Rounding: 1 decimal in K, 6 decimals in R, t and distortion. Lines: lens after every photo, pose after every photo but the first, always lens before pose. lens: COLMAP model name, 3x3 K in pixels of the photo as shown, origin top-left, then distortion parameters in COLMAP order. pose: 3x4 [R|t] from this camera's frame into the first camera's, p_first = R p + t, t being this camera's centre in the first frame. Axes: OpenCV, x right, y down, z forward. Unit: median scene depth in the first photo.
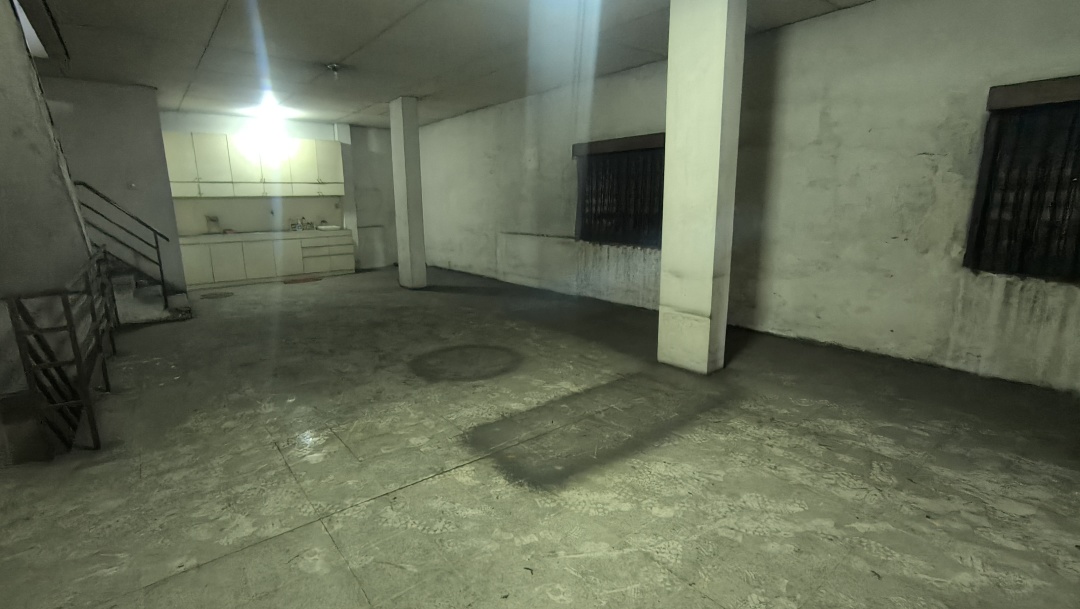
lens RADIAL K [[504.7, 0, 540.0], [0, 504.7, 304.5], [0, 0, 1]] dist [-0.036494, 0.029632]
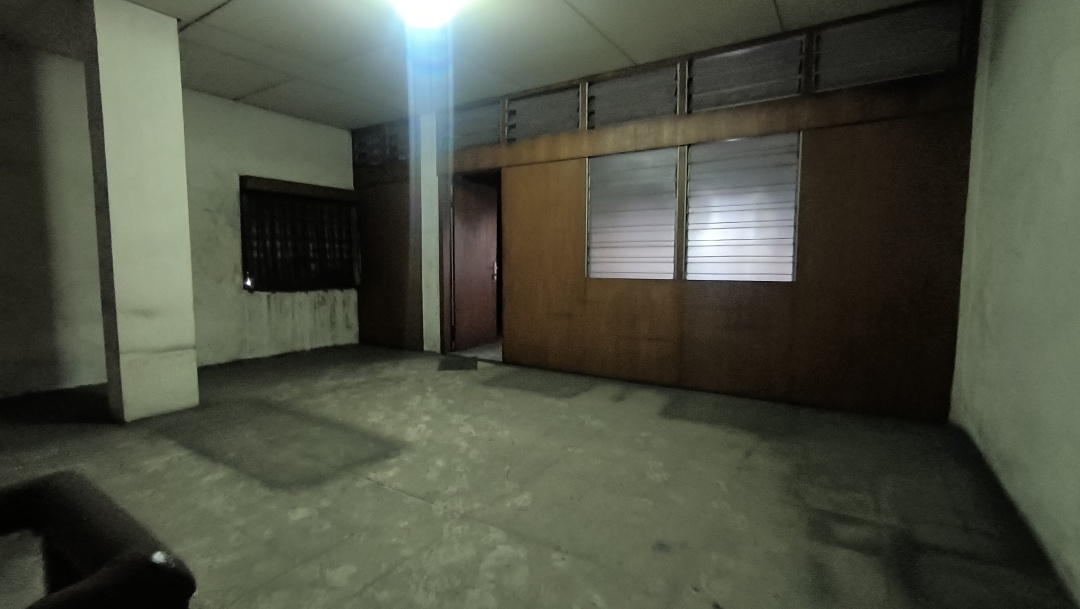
lens RADIAL K [[504.7, 0, 540.0], [0, 504.7, 304.5], [0, 0, 1]] dist [-0.036494, 0.029632]
pose [[-0.334949, -0.063491, 0.940095, -1.014032], [0.194706, 0.971529, 0.134986, -0.071588], [-0.921899, 0.228255, -0.313051, 0.780795]]
